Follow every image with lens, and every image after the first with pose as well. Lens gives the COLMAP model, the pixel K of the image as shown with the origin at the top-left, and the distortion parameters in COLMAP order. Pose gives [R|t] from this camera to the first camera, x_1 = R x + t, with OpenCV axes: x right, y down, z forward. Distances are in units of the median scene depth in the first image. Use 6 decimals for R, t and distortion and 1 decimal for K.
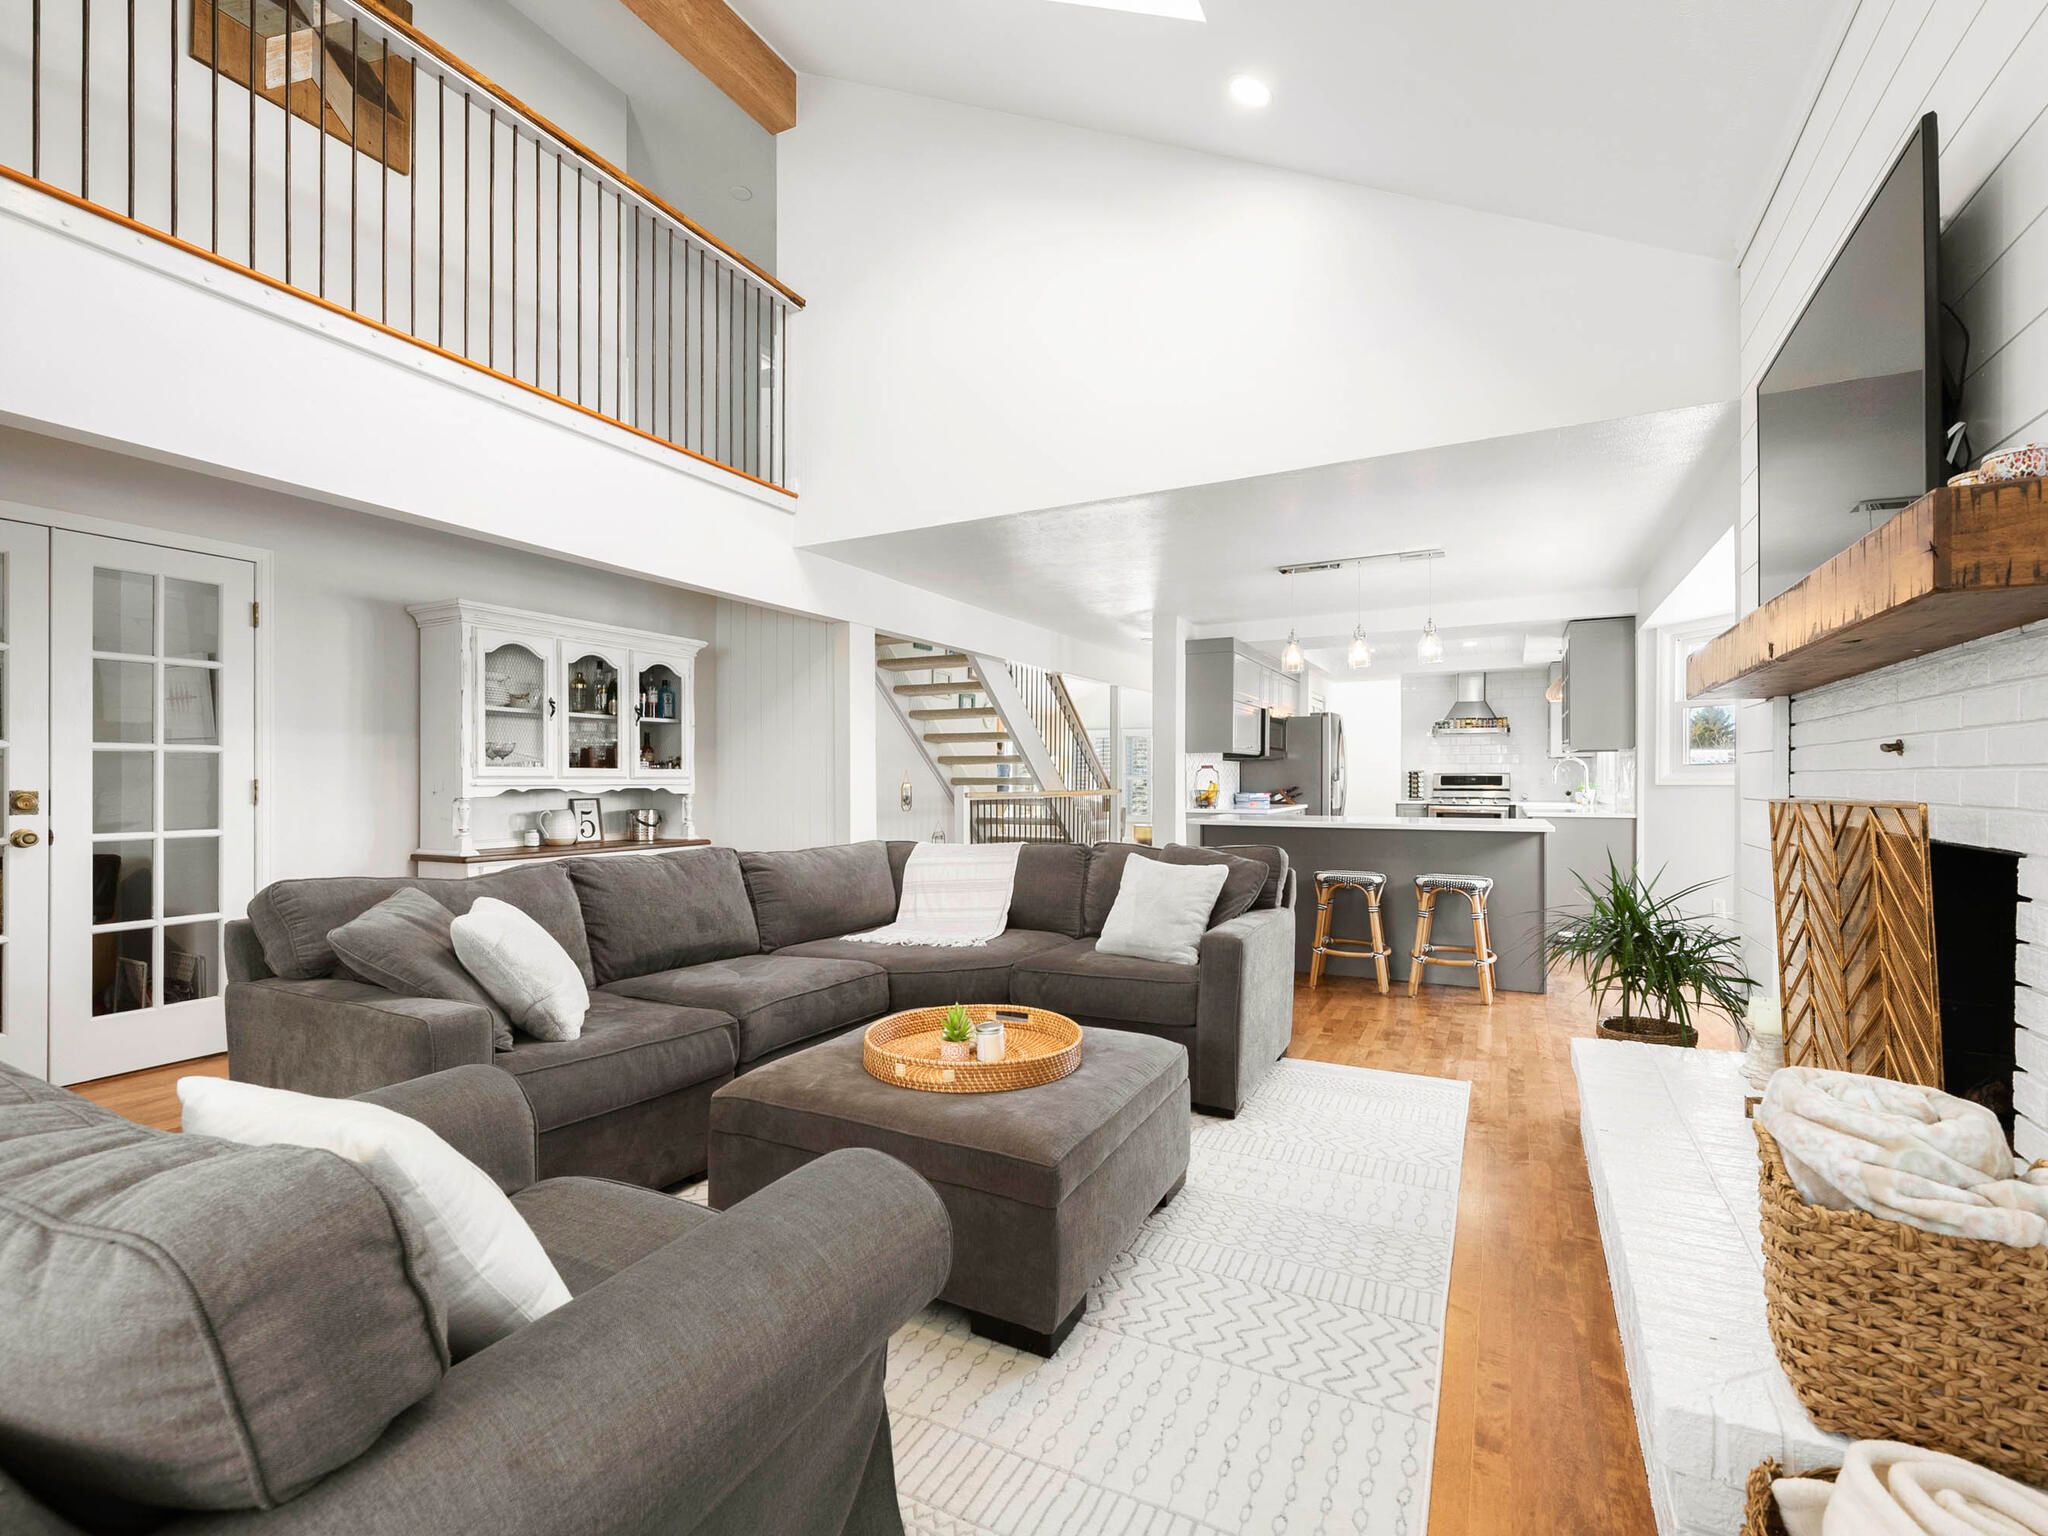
lens RADIAL K [[923.8, 0, 1033.8], [0, 923.8, 770.8], [0, 0, 1]] dist [-0.001522, -0.000025]
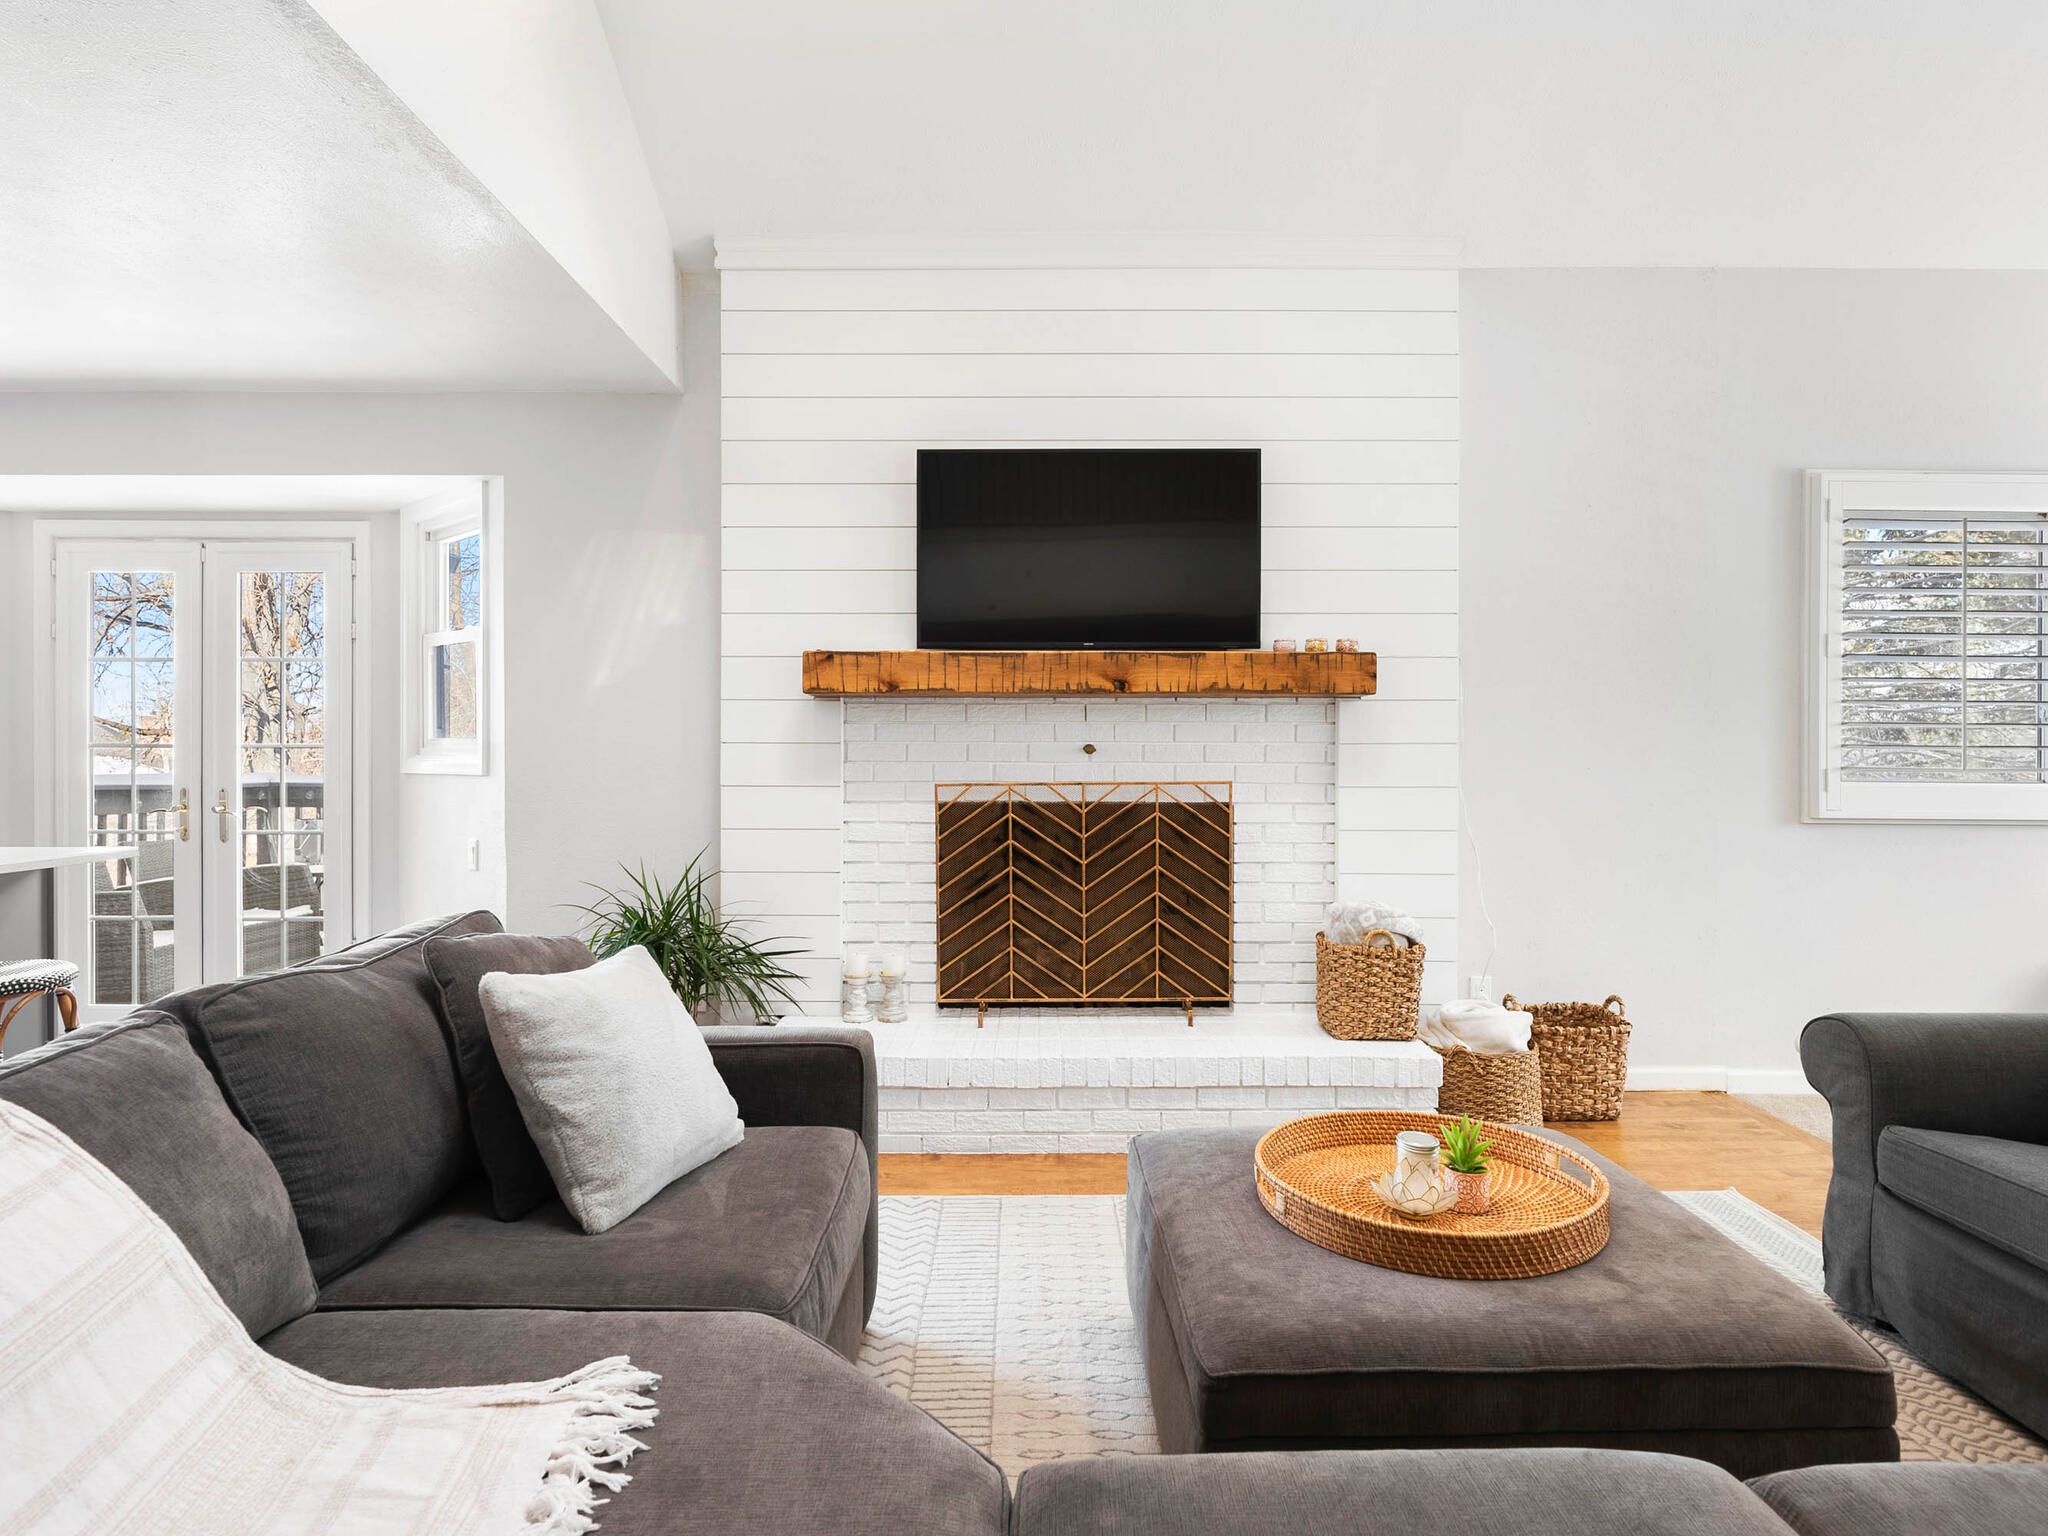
lens RADIAL K [[1129.0, 0, 1022.8], [0, 1129.0, 751.6], [0, 0, 1]] dist [-0.002017, 0.002542]
pose [[-0.451396, 0.002373, 0.892321, -0.314224], [-0.010688, 0.999910, -0.008066, -0.001219], [-0.892260, -0.013178, -0.451330, 0.776155]]
